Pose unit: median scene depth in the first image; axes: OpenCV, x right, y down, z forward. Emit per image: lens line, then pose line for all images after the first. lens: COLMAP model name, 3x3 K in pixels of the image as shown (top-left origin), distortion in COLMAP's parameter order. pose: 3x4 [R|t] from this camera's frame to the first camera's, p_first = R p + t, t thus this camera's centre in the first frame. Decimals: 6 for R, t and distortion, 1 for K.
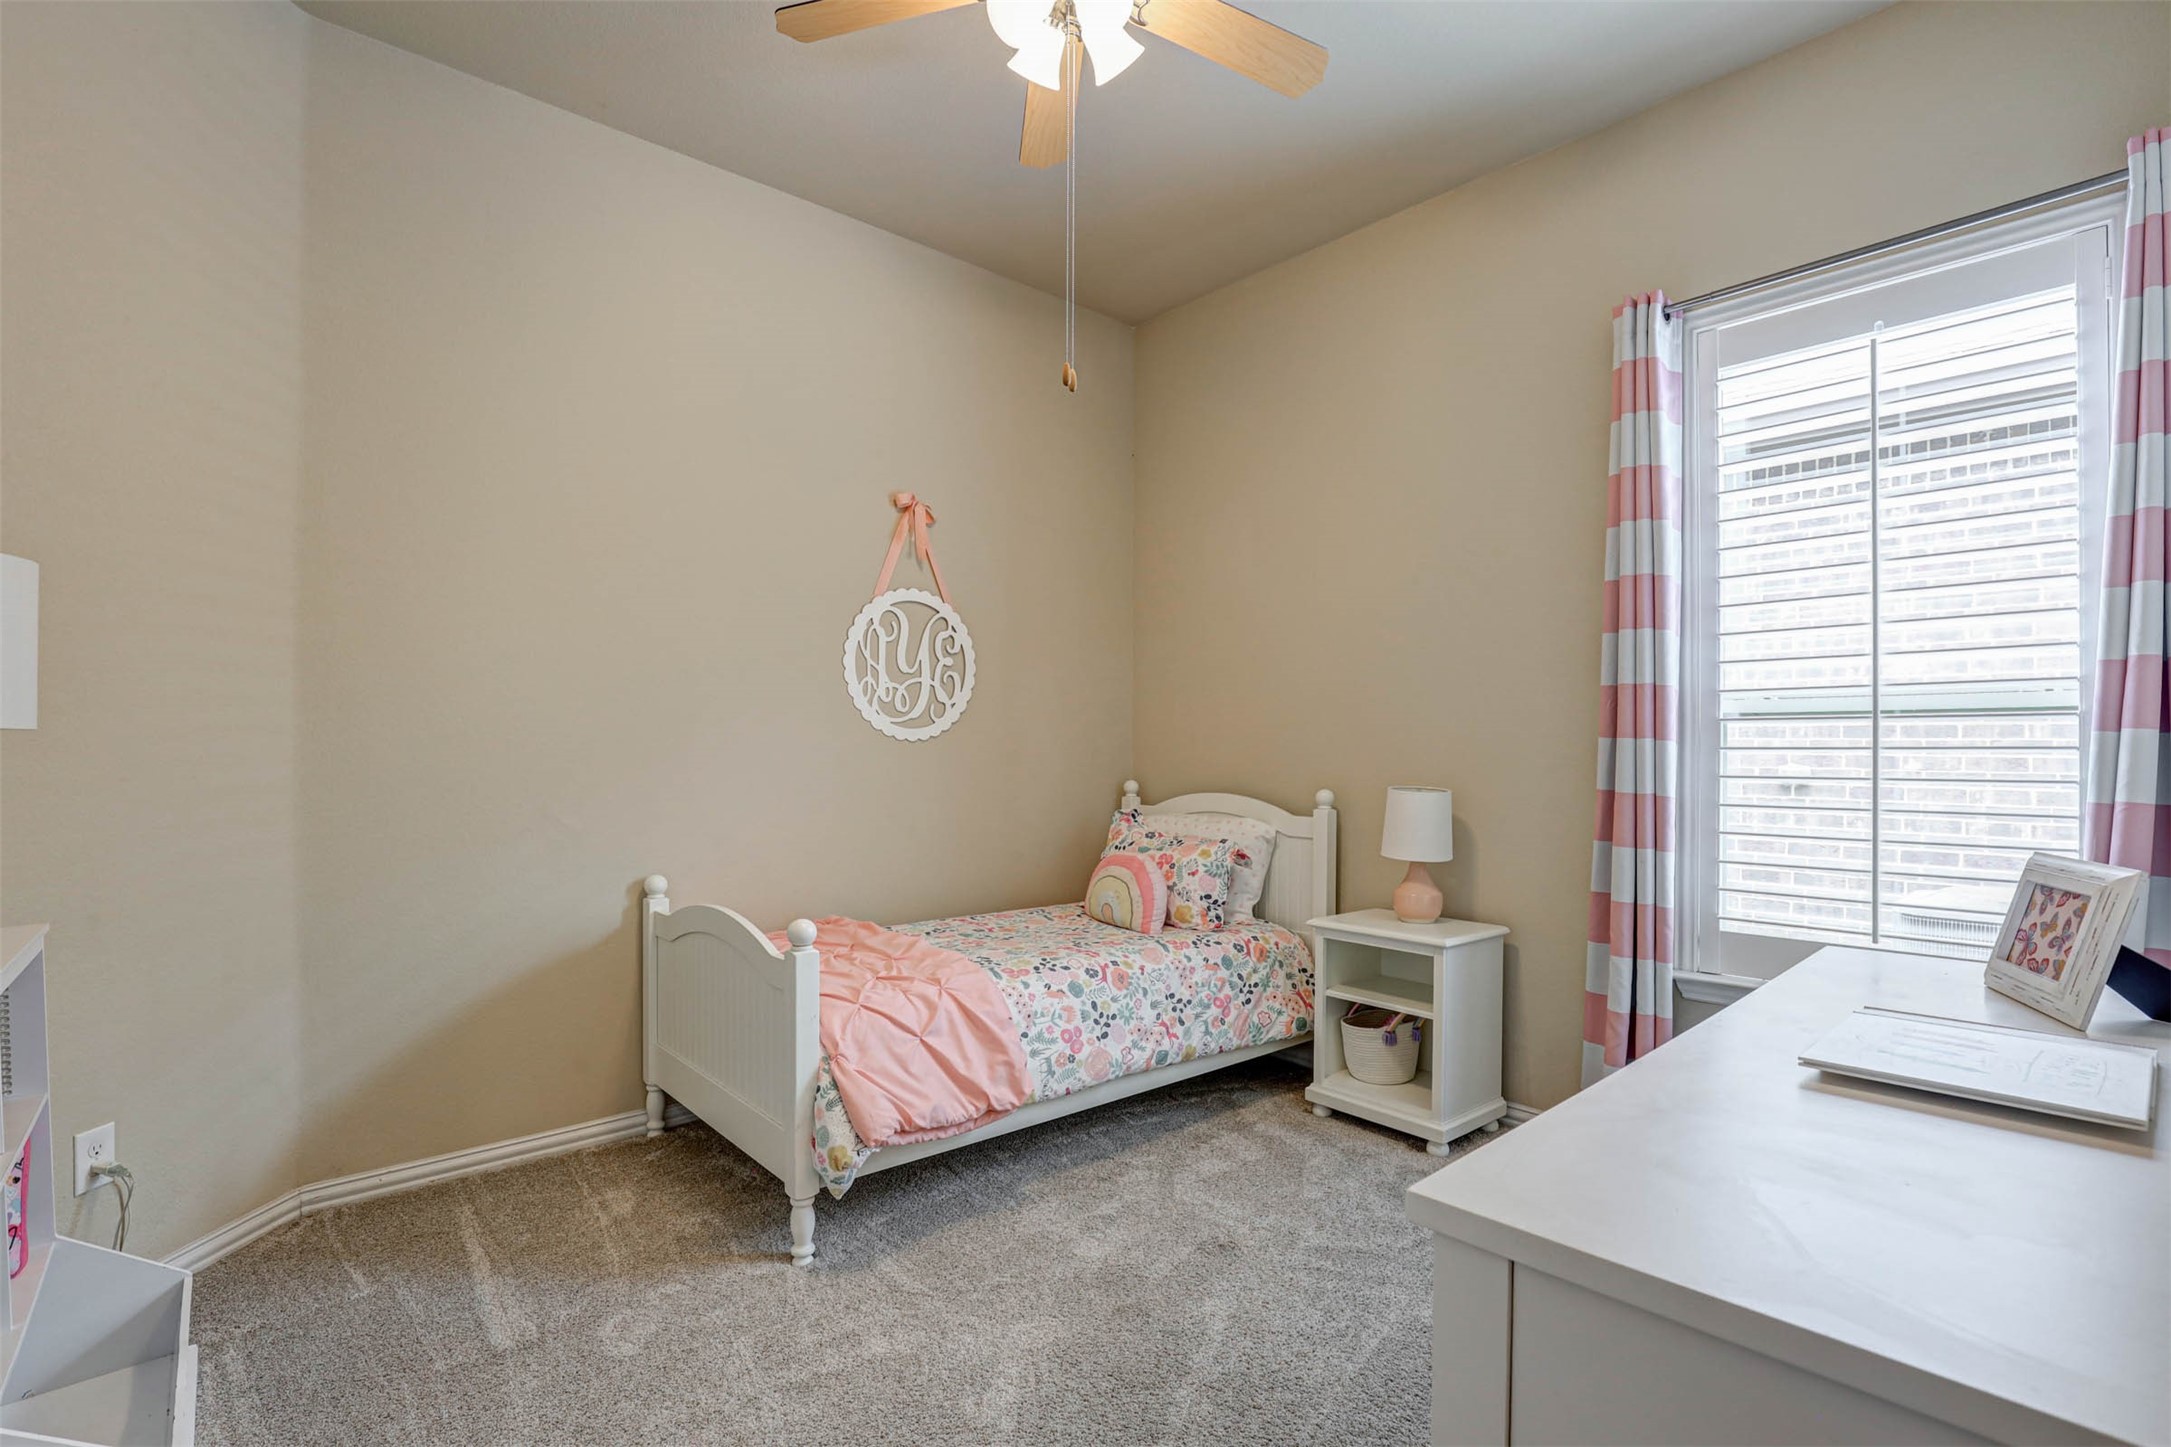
lens RADIAL K [[1002.3, 0, 1087.1], [0, 1002.3, 744.2], [0, 0, 1]] dist [-0.039018, 0.008214]
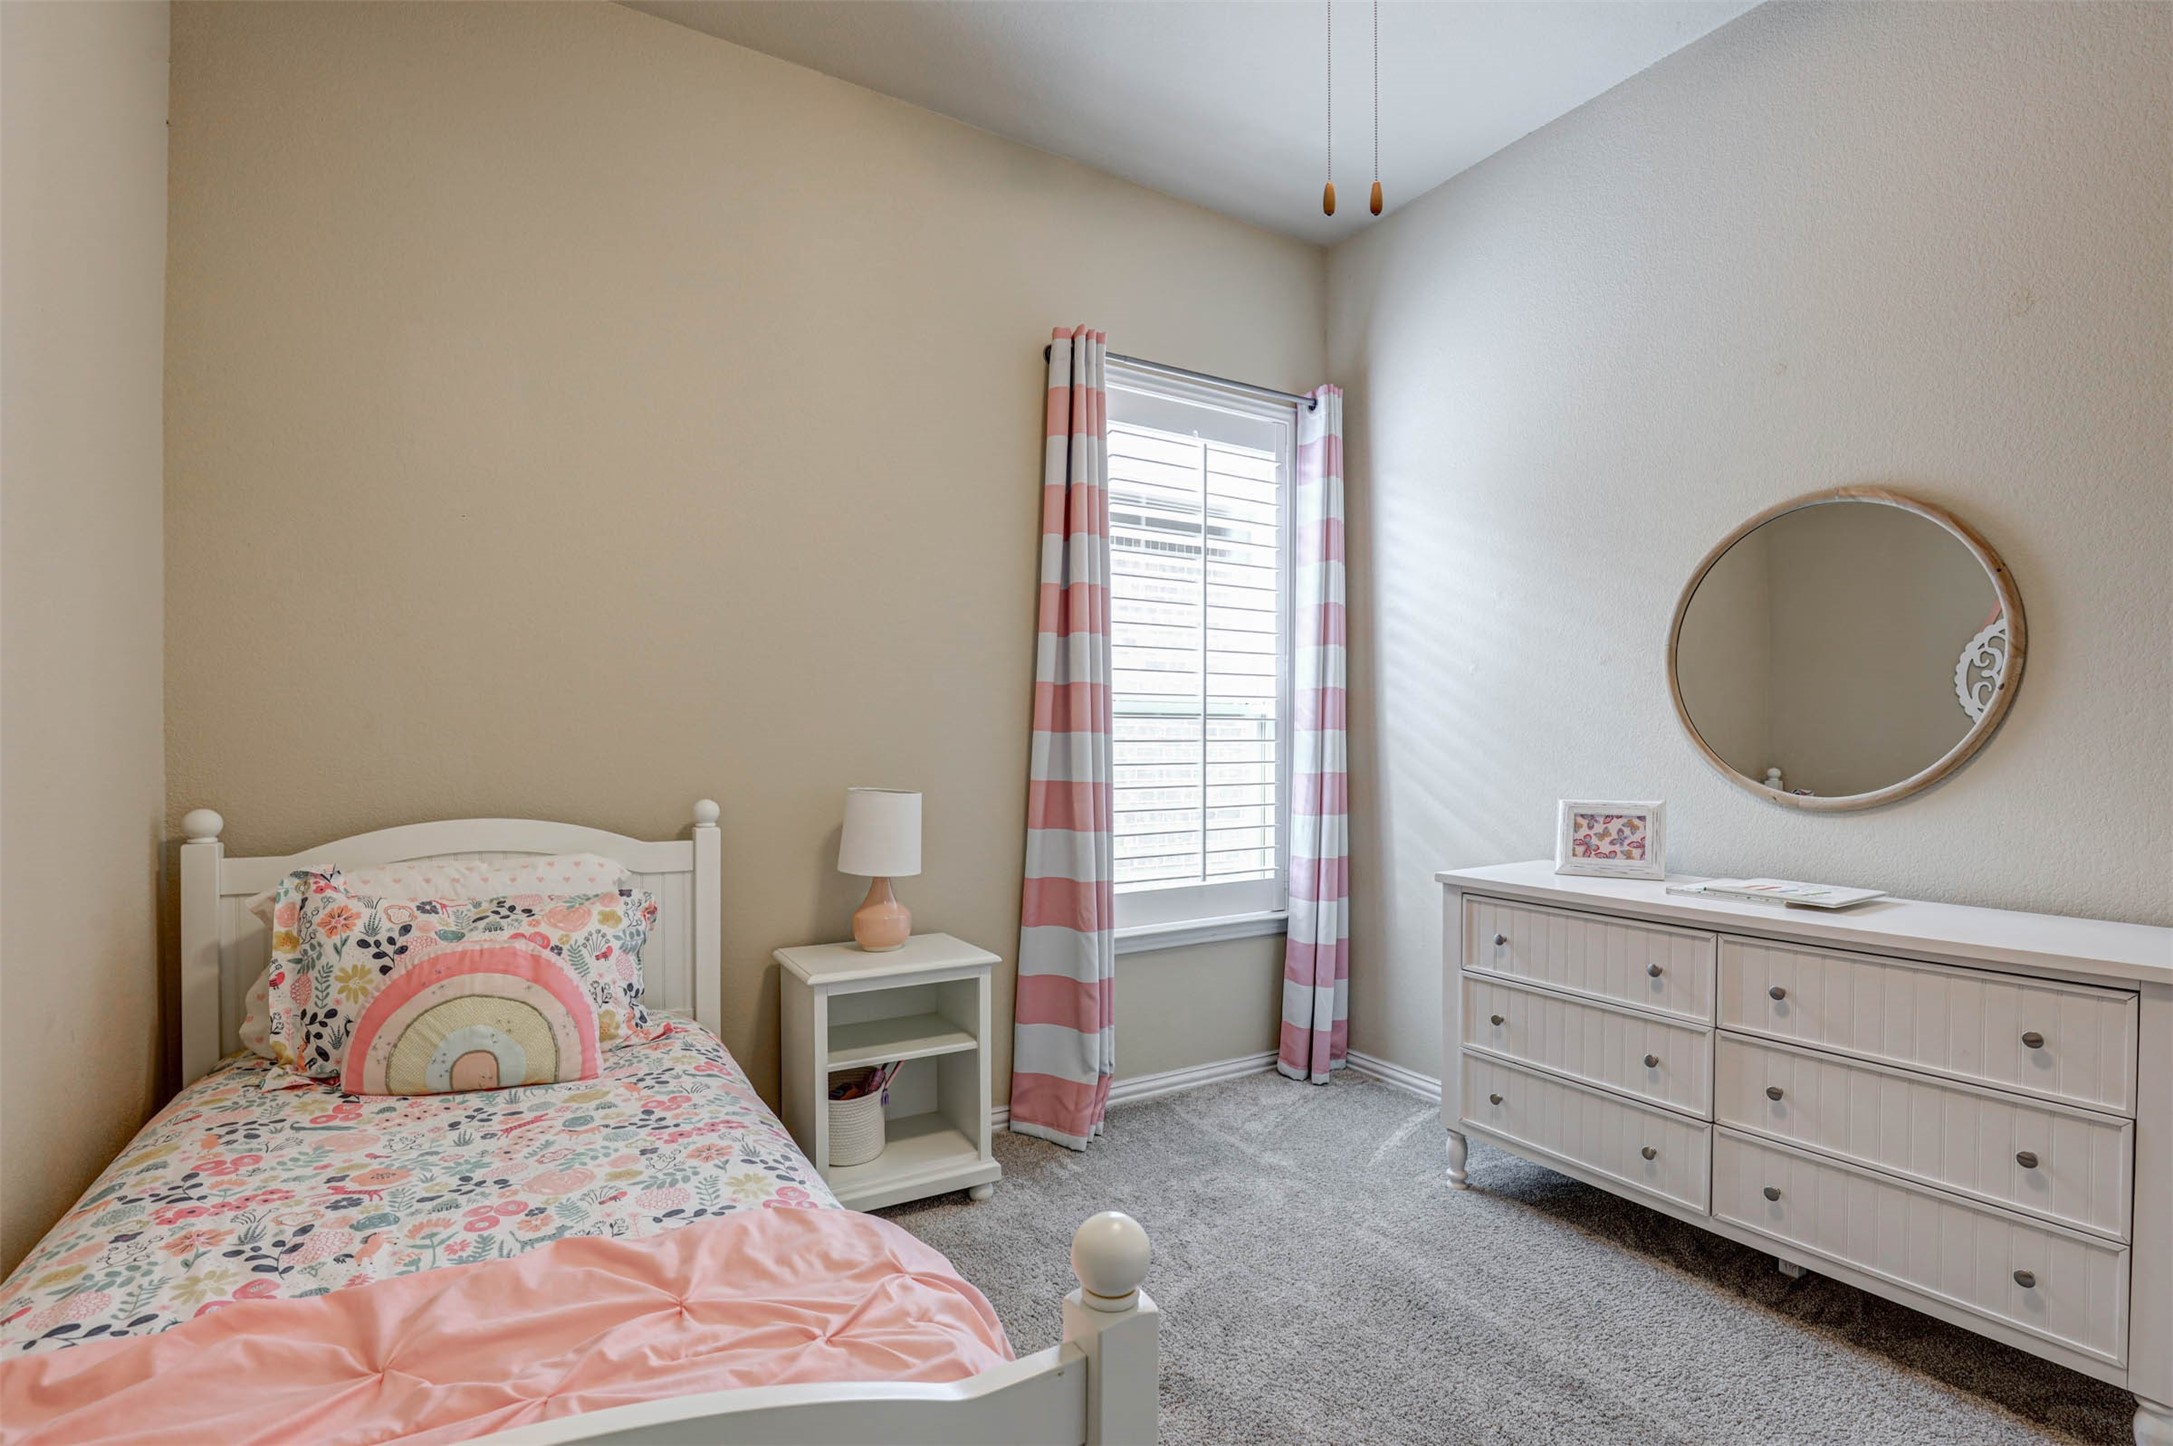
lens RADIAL K [[1003.3, 0, 1088.1], [0, 1003.3, 743.8], [0, 0, 1]] dist [-0.039018, 0.008214]
pose [[0.176732, -0.004900, 0.984247, -0.572747], [-0.004342, 0.999974, 0.005758, 0.000423], [-0.984249, -0.005291, 0.176706, 0.846126]]
